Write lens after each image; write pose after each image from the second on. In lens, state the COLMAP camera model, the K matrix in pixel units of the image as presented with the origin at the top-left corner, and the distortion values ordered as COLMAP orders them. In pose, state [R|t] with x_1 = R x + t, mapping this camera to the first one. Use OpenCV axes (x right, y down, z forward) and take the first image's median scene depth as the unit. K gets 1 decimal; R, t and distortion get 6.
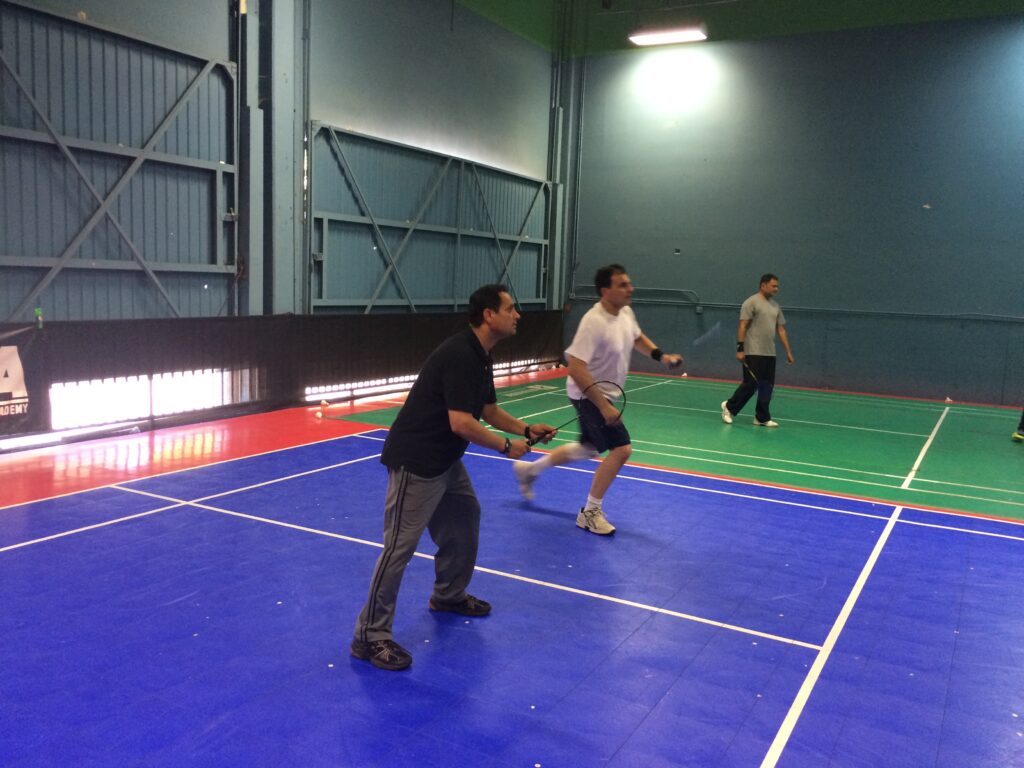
lens RADIAL K [[890.3, 0, 512.0], [0, 890.3, 382.8], [0, 0, 1]] dist [0.053373, -0.013727]
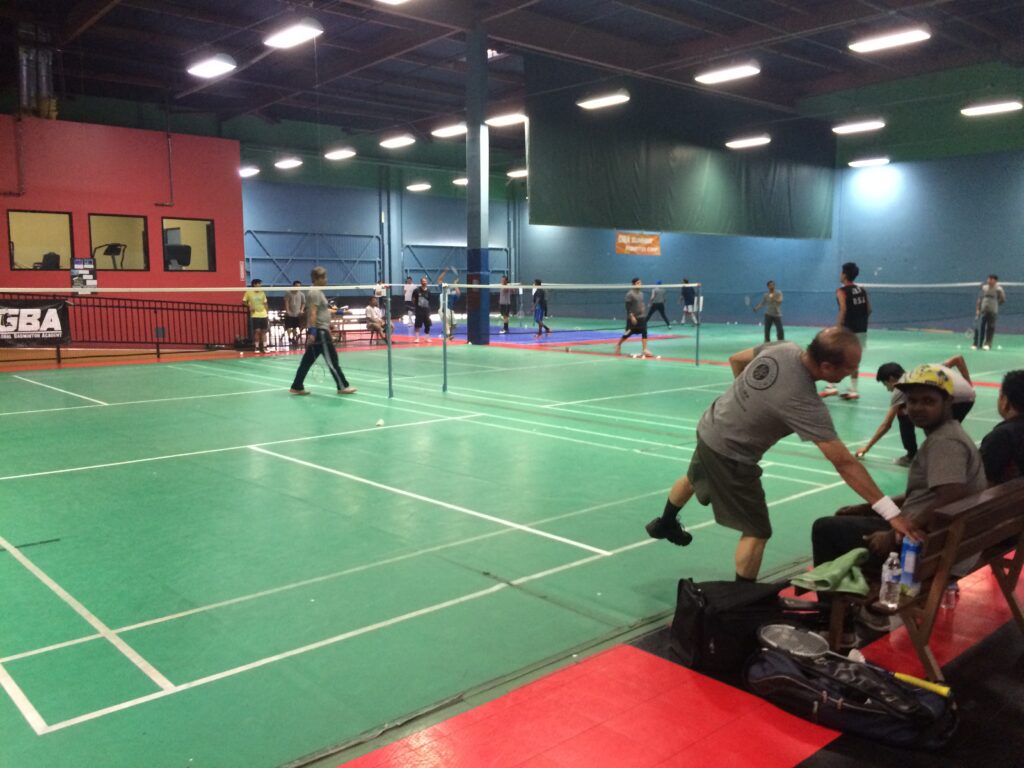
lens RADIAL K [[890.3, 0, 511.9], [0, 890.3, 385.3], [0, 0, 1]] dist [0.053373, -0.013727]
pose [[0.942302, -0.003704, -0.334744, 1.631810], [0.001006, 0.999966, -0.008235, 0.374757], [0.334763, 0.007424, 0.942273, -2.666138]]
